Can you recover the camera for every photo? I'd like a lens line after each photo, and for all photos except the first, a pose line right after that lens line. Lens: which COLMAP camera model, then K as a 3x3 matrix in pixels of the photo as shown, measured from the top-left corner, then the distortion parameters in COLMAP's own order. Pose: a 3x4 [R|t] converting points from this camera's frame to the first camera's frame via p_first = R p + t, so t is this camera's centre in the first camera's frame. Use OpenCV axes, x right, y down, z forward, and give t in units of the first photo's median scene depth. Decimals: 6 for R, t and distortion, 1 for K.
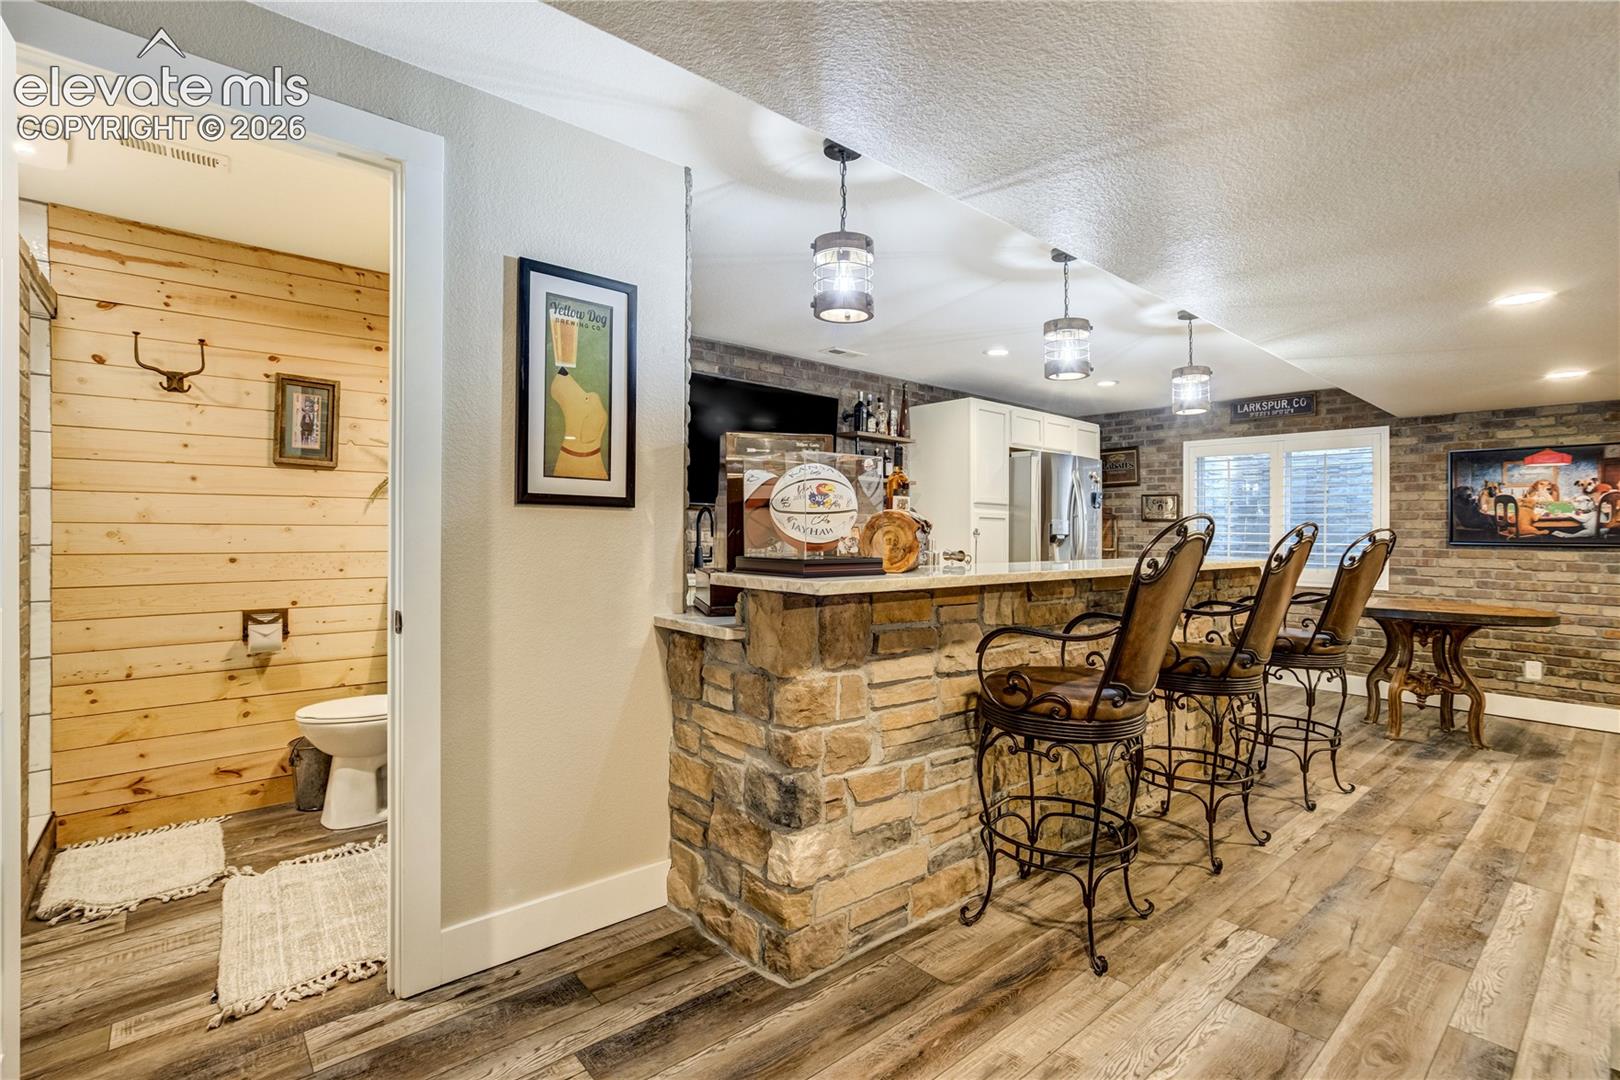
lens RADIAL K [[771.5, 0, 805.4], [0, 771.5, 538.6], [0, 0, 1]] dist [-0.041911, 0.017321]
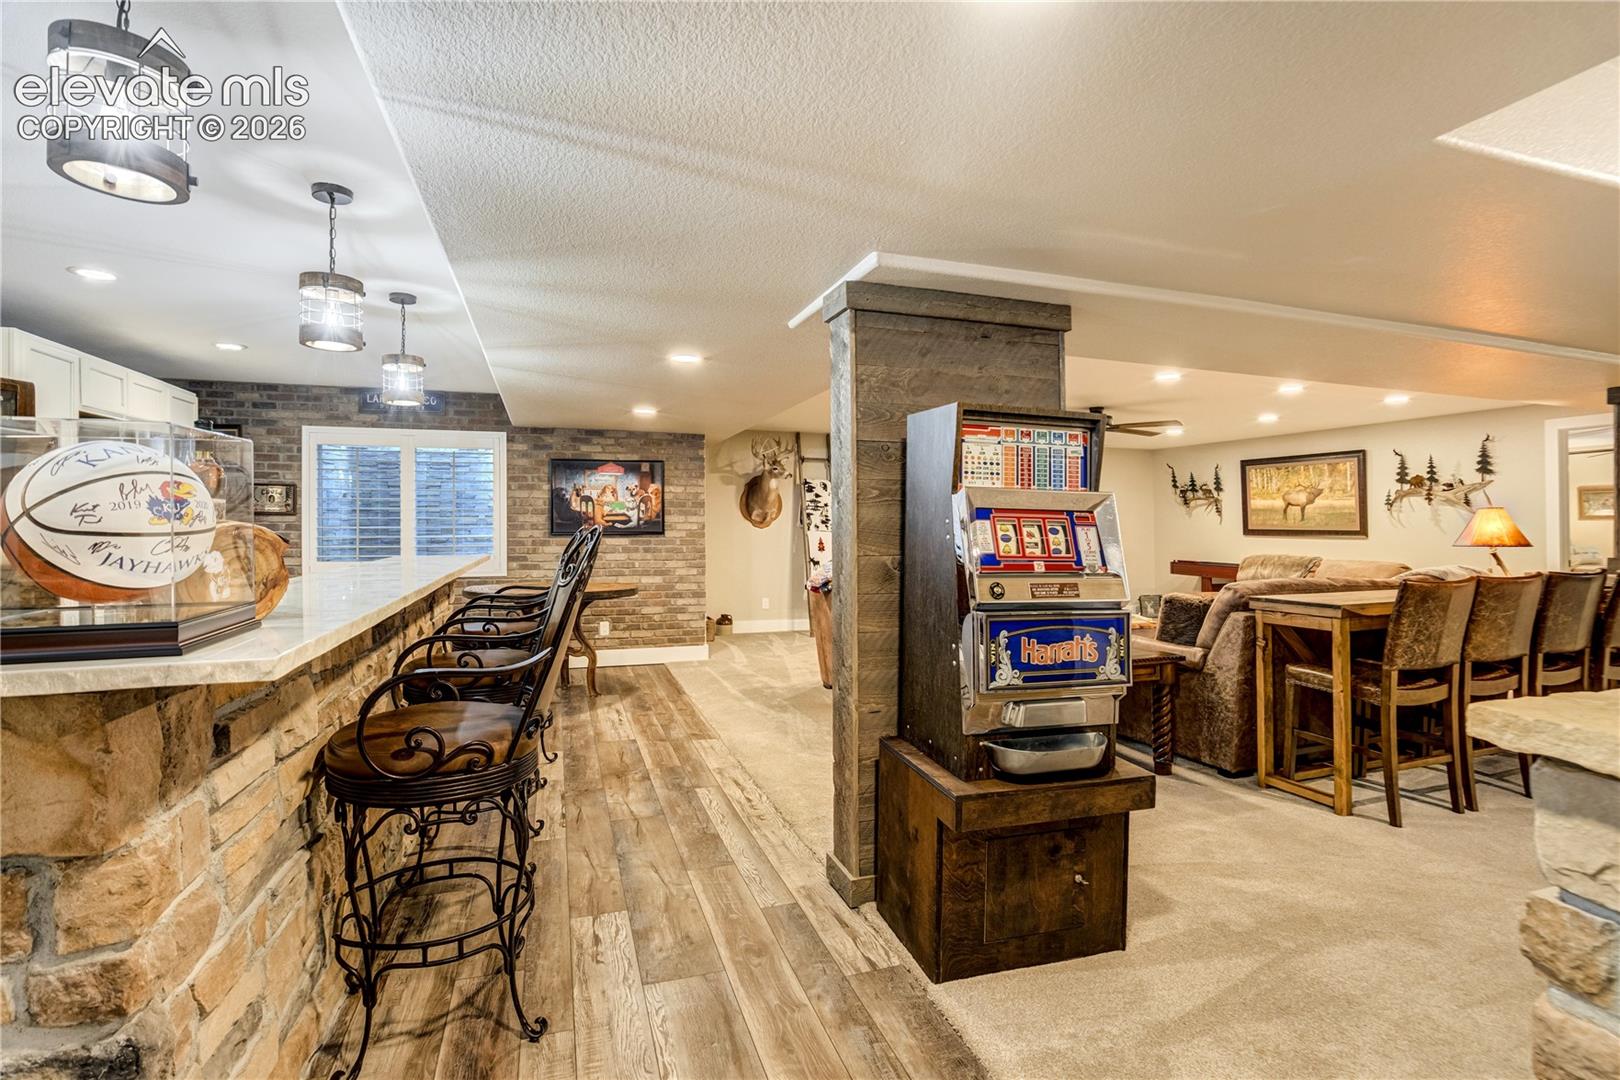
lens RADIAL K [[762.2, 0, 816.4], [0, 762.2, 516.0], [0, 0, 1]] dist [-0.039743, 0.013622]
pose [[0.373731, -0.004285, 0.927527, -0.204913], [0.013334, 0.999911, -0.000753, -0.026324], [-0.927441, 0.012649, 0.373754, 0.240866]]
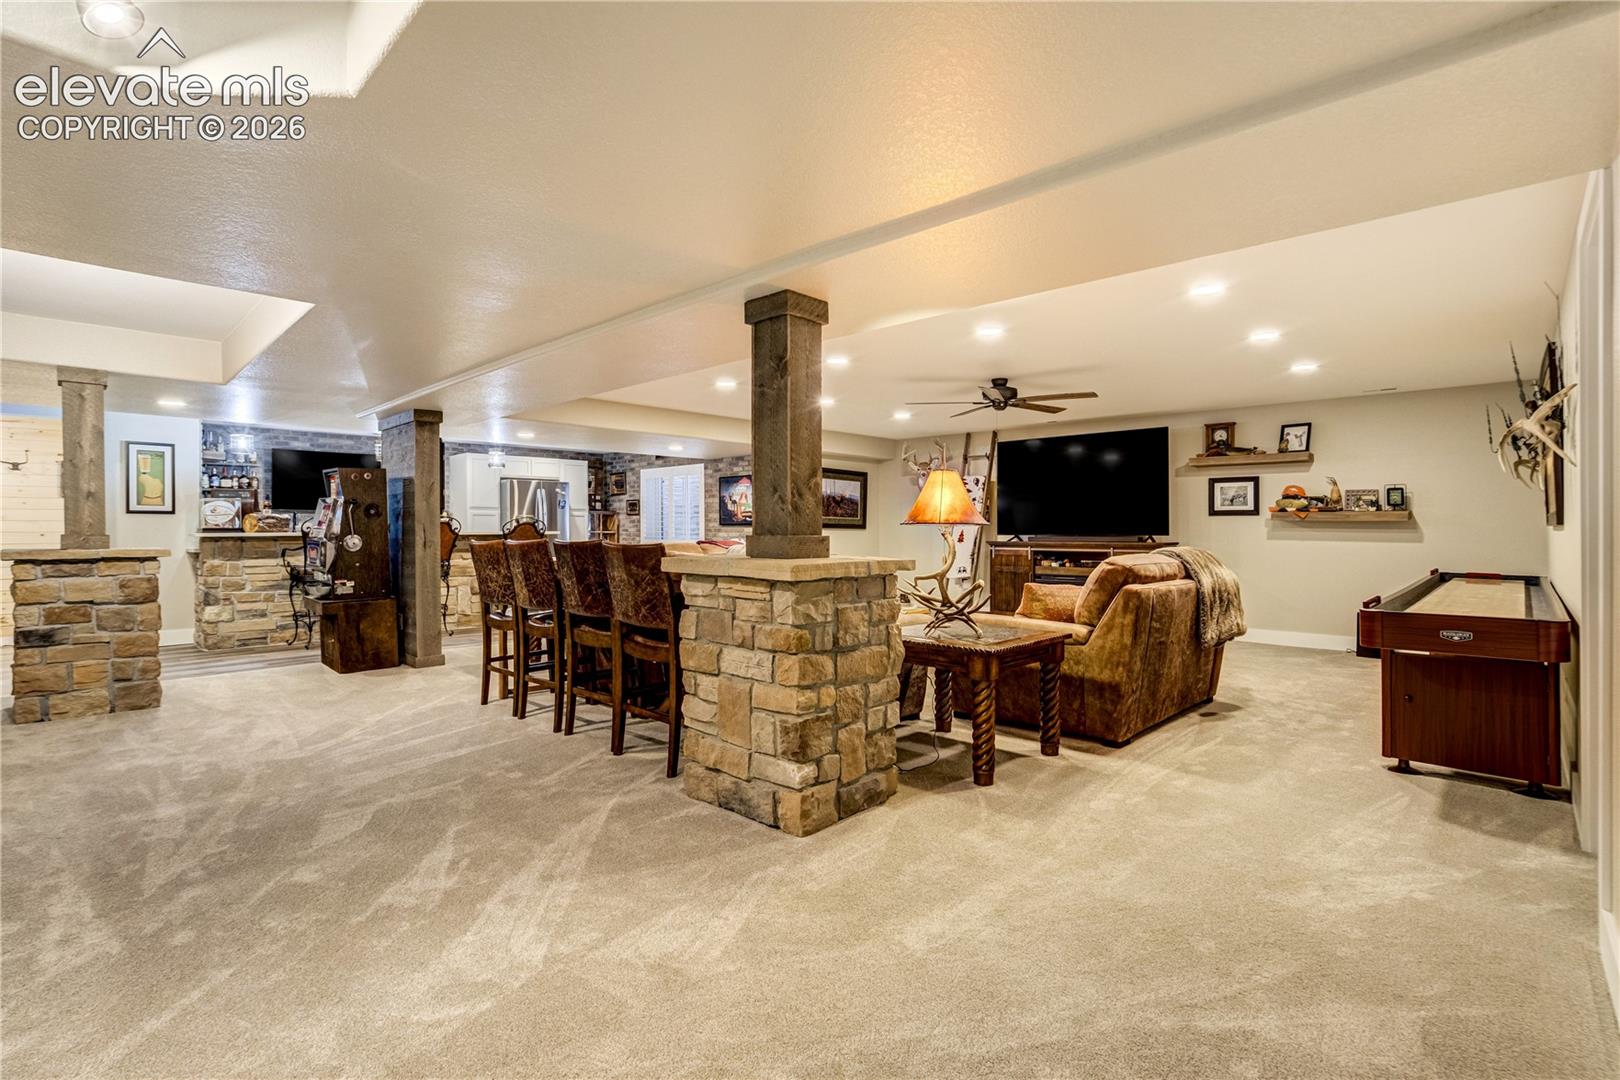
lens RADIAL K [[771.5, 0, 805.4], [0, 771.5, 538.6], [0, 0, 1]] dist [-0.041911, 0.017321]
pose [[0.994882, -0.015729, 0.099816, 1.452647], [0.015348, 0.999872, 0.004588, 0.061384], [-0.099875, -0.003033, 0.994995, -1.670782]]
